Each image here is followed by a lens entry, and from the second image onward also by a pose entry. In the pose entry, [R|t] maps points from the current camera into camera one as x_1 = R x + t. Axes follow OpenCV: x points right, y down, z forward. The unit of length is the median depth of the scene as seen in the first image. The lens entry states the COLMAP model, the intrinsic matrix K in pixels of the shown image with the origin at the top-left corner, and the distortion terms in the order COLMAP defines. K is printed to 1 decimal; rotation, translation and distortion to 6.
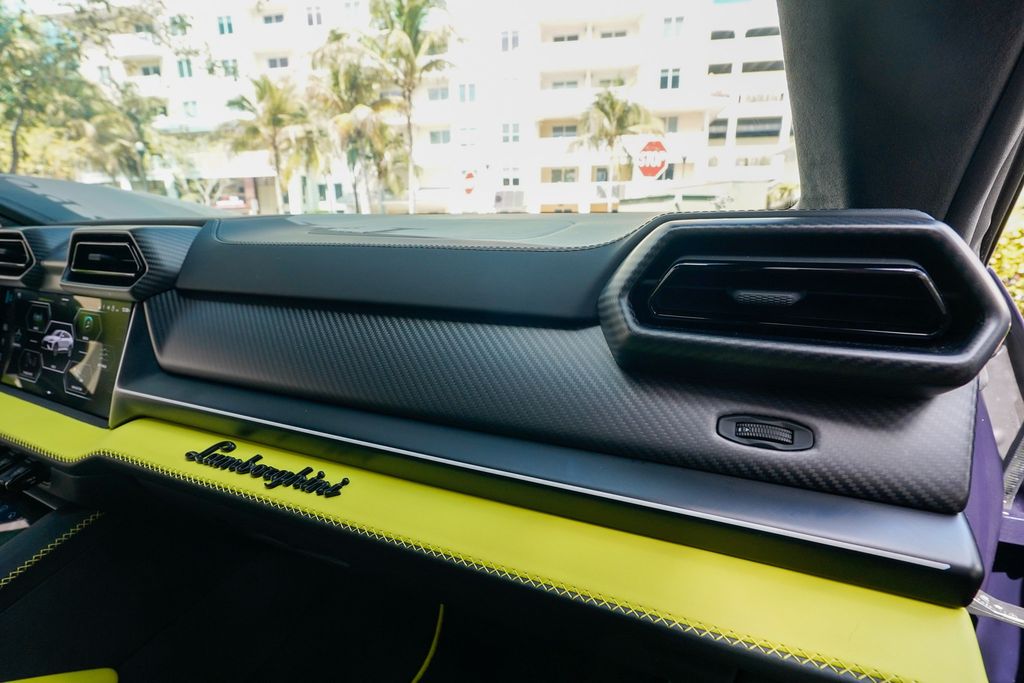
lens RADIAL K [[473.3, 0, 512.0], [0, 473.3, 341.5], [0, 0, 1]] dist [-0.000025, 0.000137]
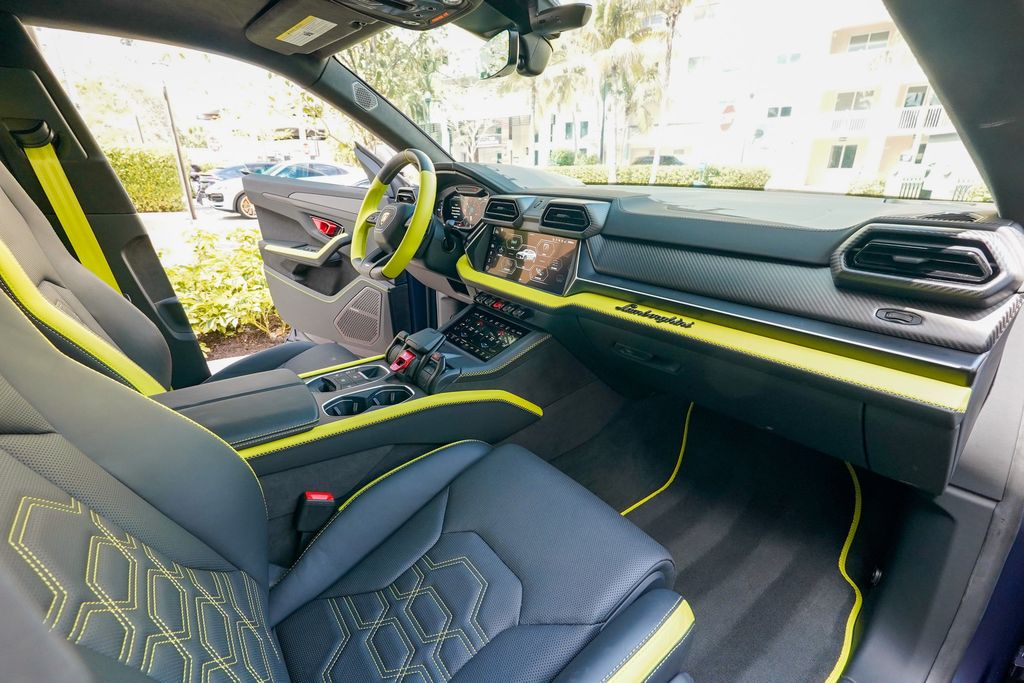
lens RADIAL K [[472.4, 0, 508.9], [0, 472.4, 346.6], [0, 0, 1]] dist [-0.018039, 0.010024]
pose [[0.887578, 0.164033, -0.430463, -0.112719], [-0.106540, 0.982215, 0.154608, 0.121209], [0.448168, -0.091365, 0.889268, -1.324983]]
